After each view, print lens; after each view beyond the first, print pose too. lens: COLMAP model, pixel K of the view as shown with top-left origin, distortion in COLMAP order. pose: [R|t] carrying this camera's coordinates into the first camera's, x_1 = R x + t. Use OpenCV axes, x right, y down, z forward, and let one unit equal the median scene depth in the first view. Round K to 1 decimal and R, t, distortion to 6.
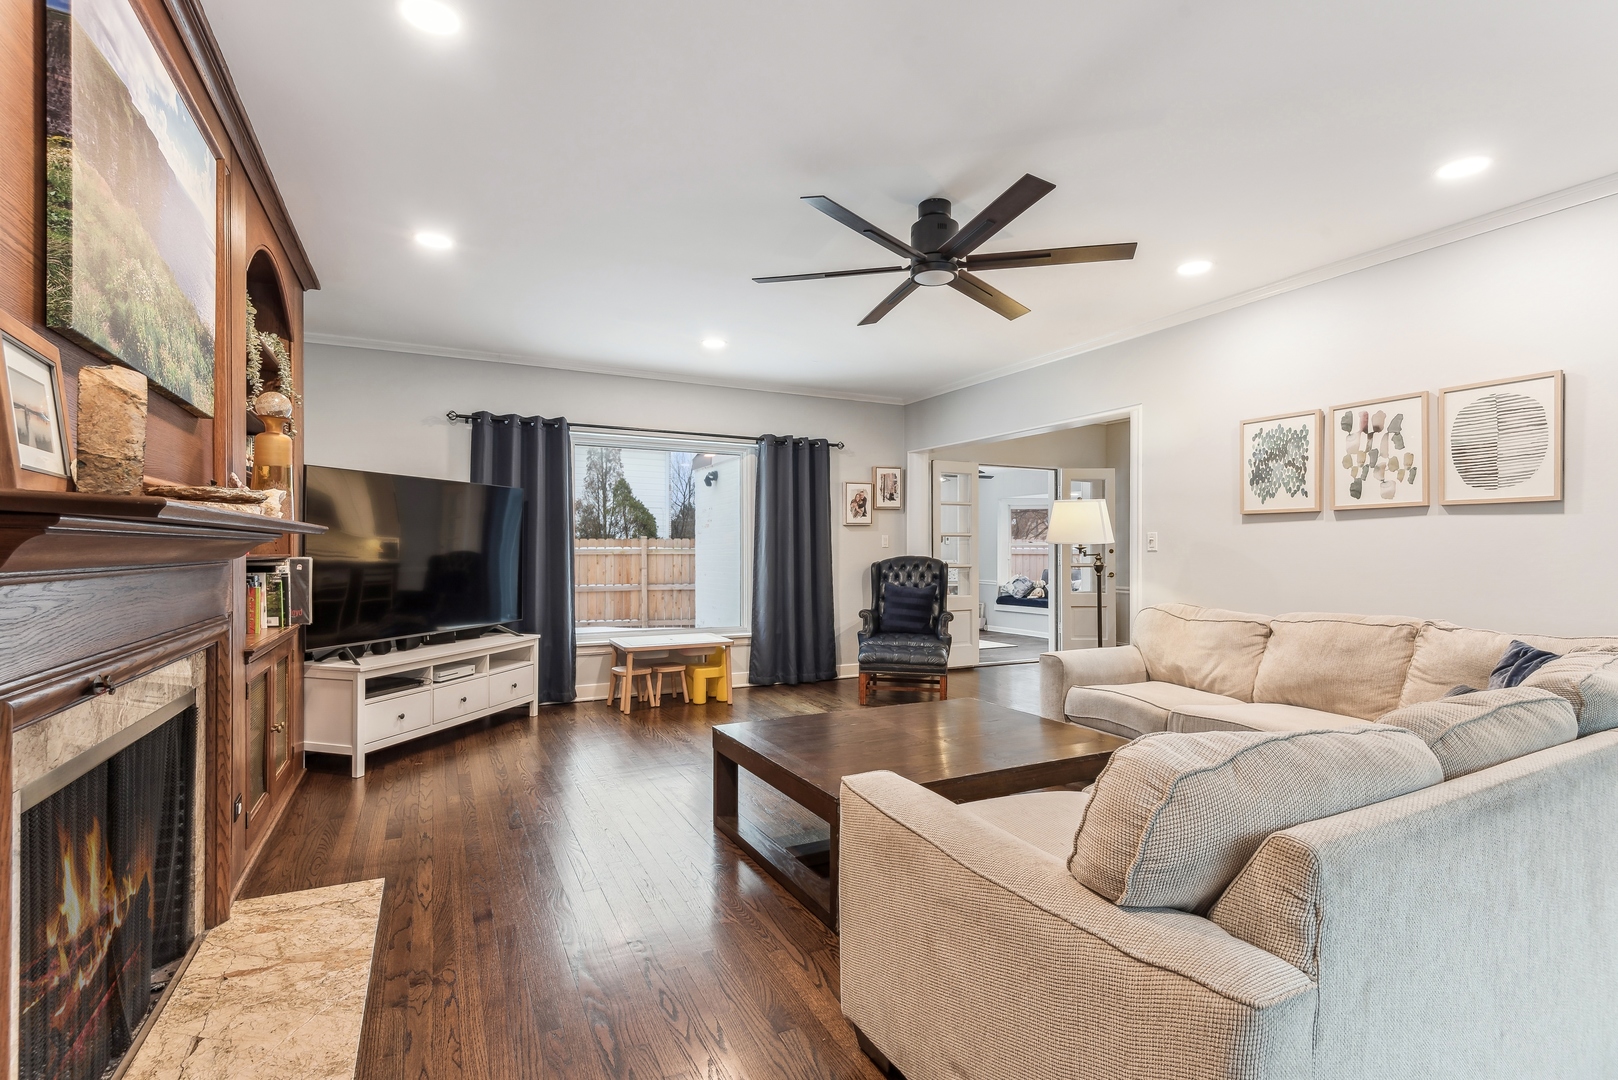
lens RADIAL K [[757.3, 0, 805.0], [0, 757.3, 548.1], [0, 0, 1]] dist [0.030620, -0.021155]
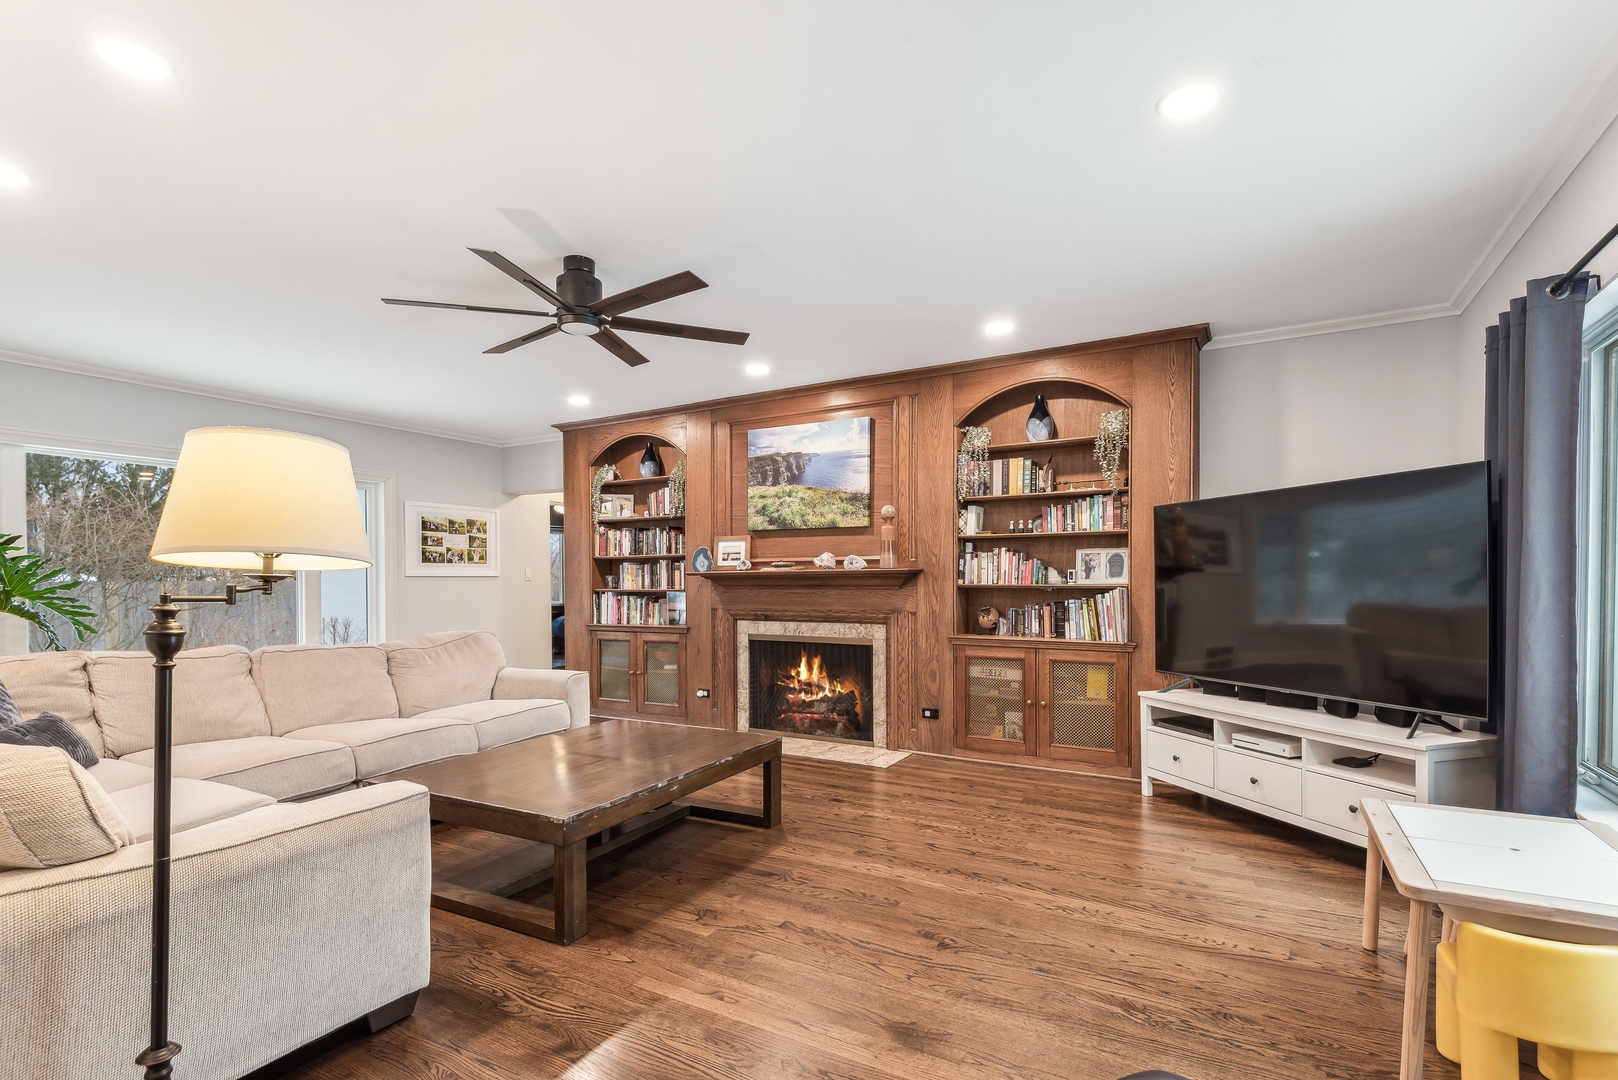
lens RADIAL K [[768.0, 0, 814.3], [0, 768.0, 580.3], [0, 0, 1]] dist [0.053670, -0.039740]
pose [[-0.829512, 0.003153, -0.558480, 0.595785], [0.004872, 0.999987, -0.001589, 0.001395], [0.558467, -0.004039, -0.829517, 2.457735]]
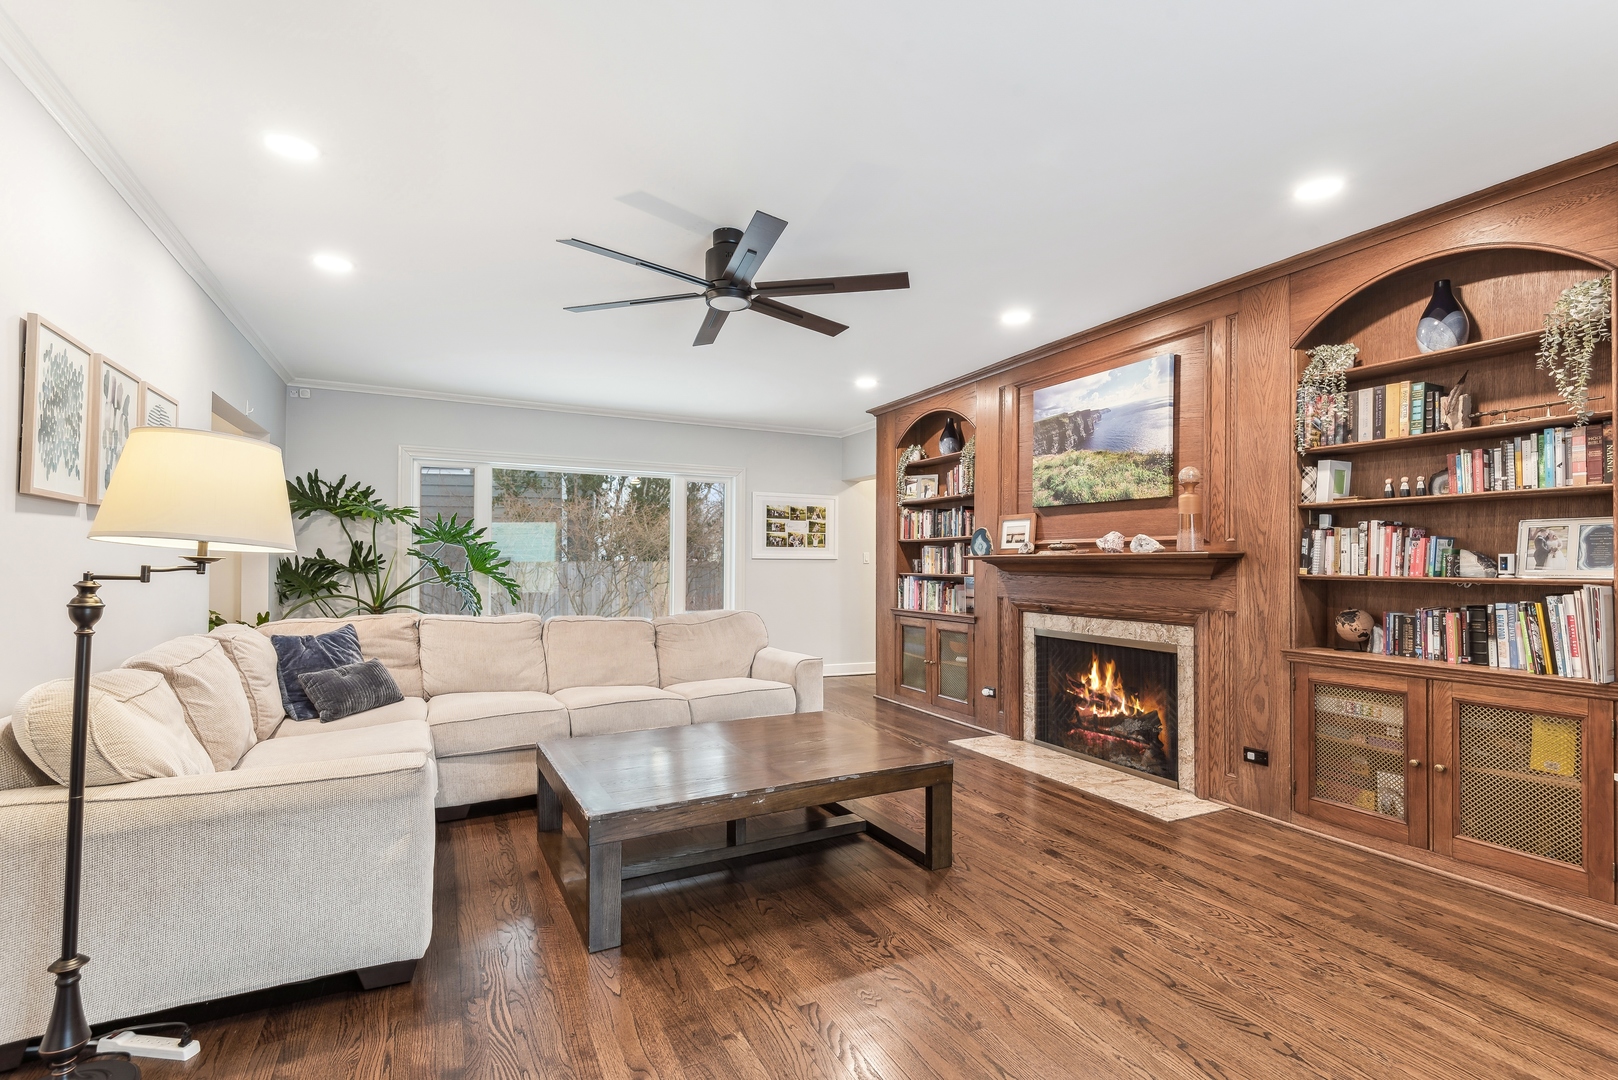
lens RADIAL K [[757.3, 0, 805.0], [0, 757.3, 548.1], [0, 0, 1]] dist [0.030620, -0.021155]
pose [[-0.999982, -0.005825, 0.001475, 0.071133], [-0.005856, 0.999740, -0.022043, -0.001855], [-0.001346, -0.022051, -0.999756, 2.384471]]
